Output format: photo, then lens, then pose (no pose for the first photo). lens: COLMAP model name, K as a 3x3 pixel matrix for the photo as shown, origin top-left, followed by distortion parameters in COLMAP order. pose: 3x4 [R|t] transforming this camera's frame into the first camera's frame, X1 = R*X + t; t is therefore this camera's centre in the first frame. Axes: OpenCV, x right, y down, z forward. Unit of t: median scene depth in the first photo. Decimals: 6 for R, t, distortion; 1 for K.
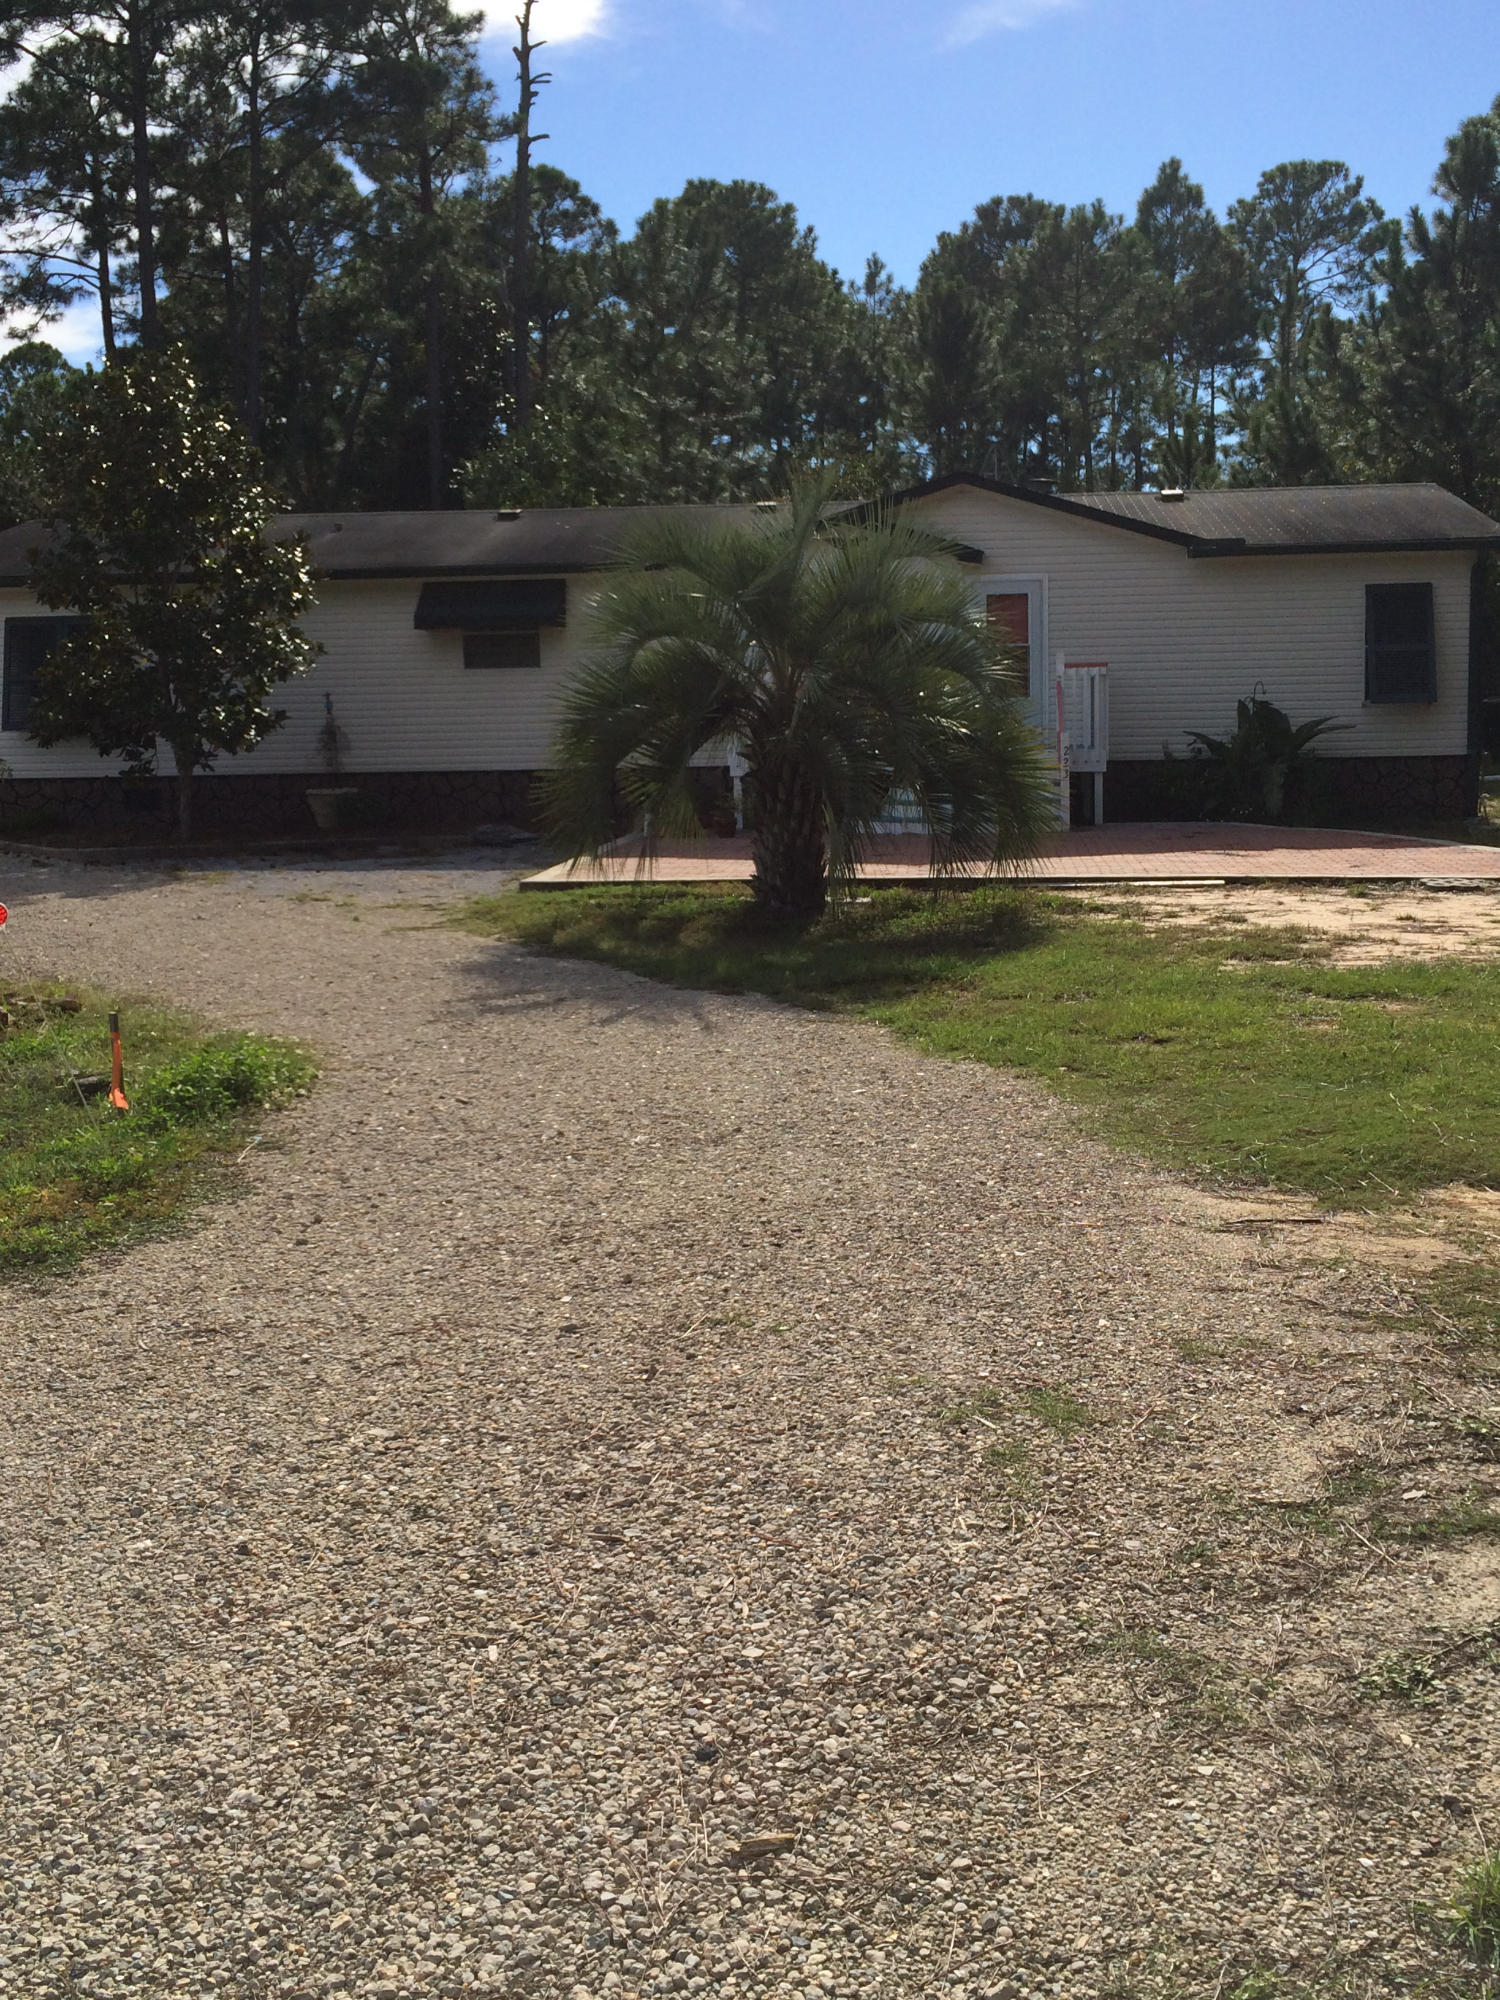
lens RADIAL K [[2015.6, 0, 749.8], [0, 2015.6, 999.0], [0, 0, 1]] dist [-0.000452, 0.000000]
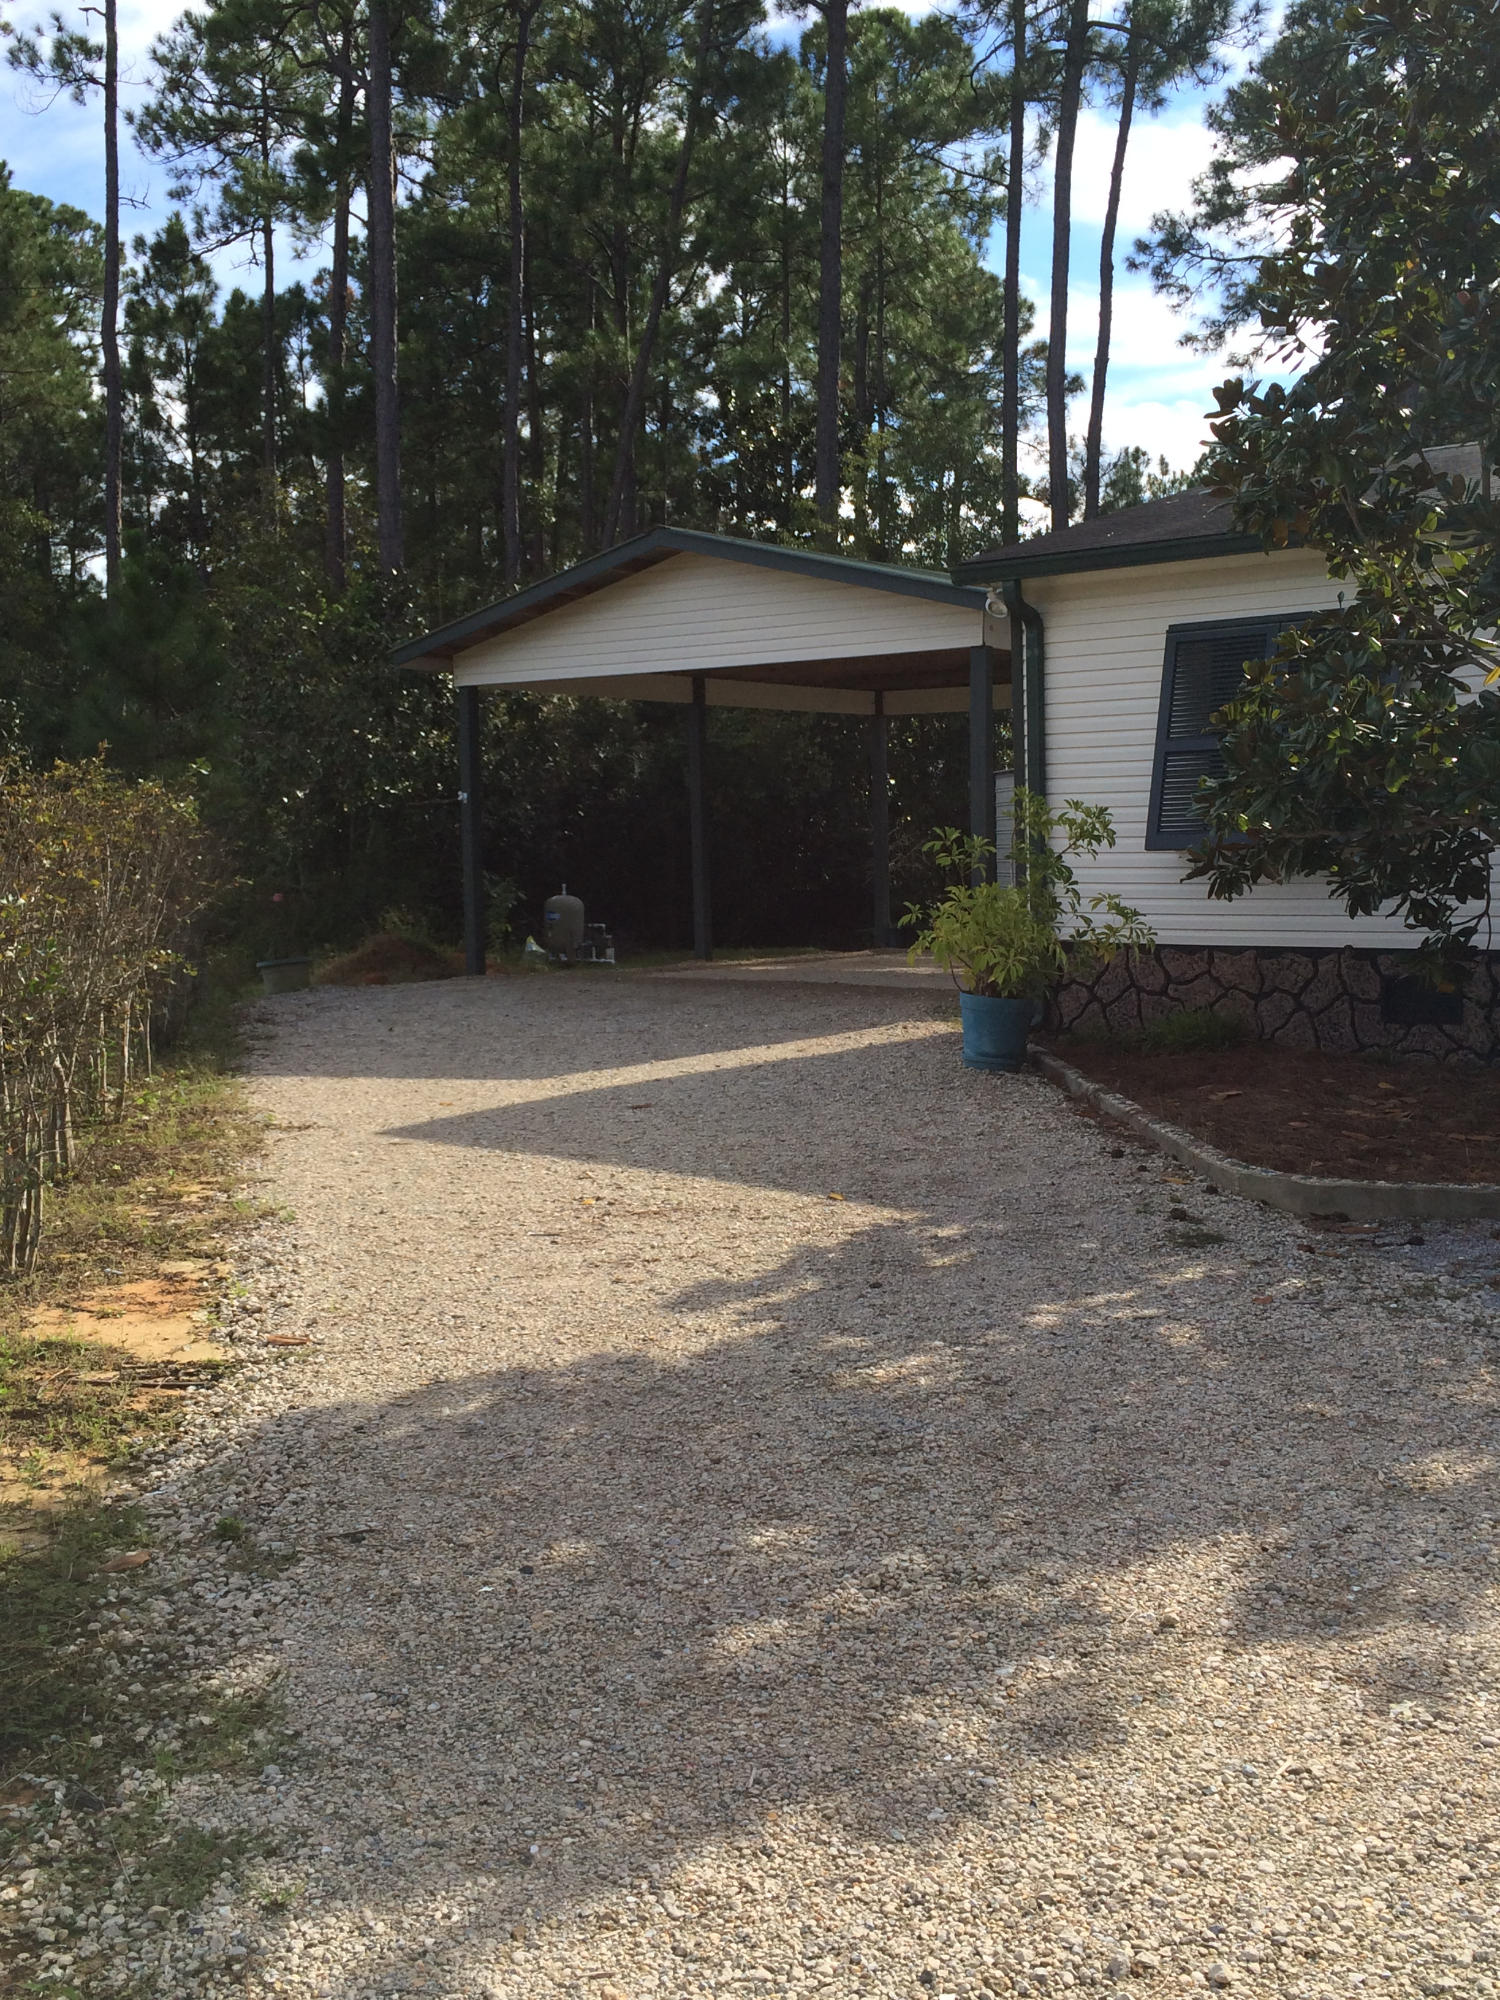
lens RADIAL K [[2015.6, 0, 749.6], [0, 2015.6, 998.1], [0, 0, 1]] dist [-0.000452, 0.000000]
pose [[0.841145, 0.048358, -0.538643, -0.188128], [-0.077339, 0.996513, -0.031309, -0.075273], [0.535251, 0.067994, 0.841952, 0.543818]]
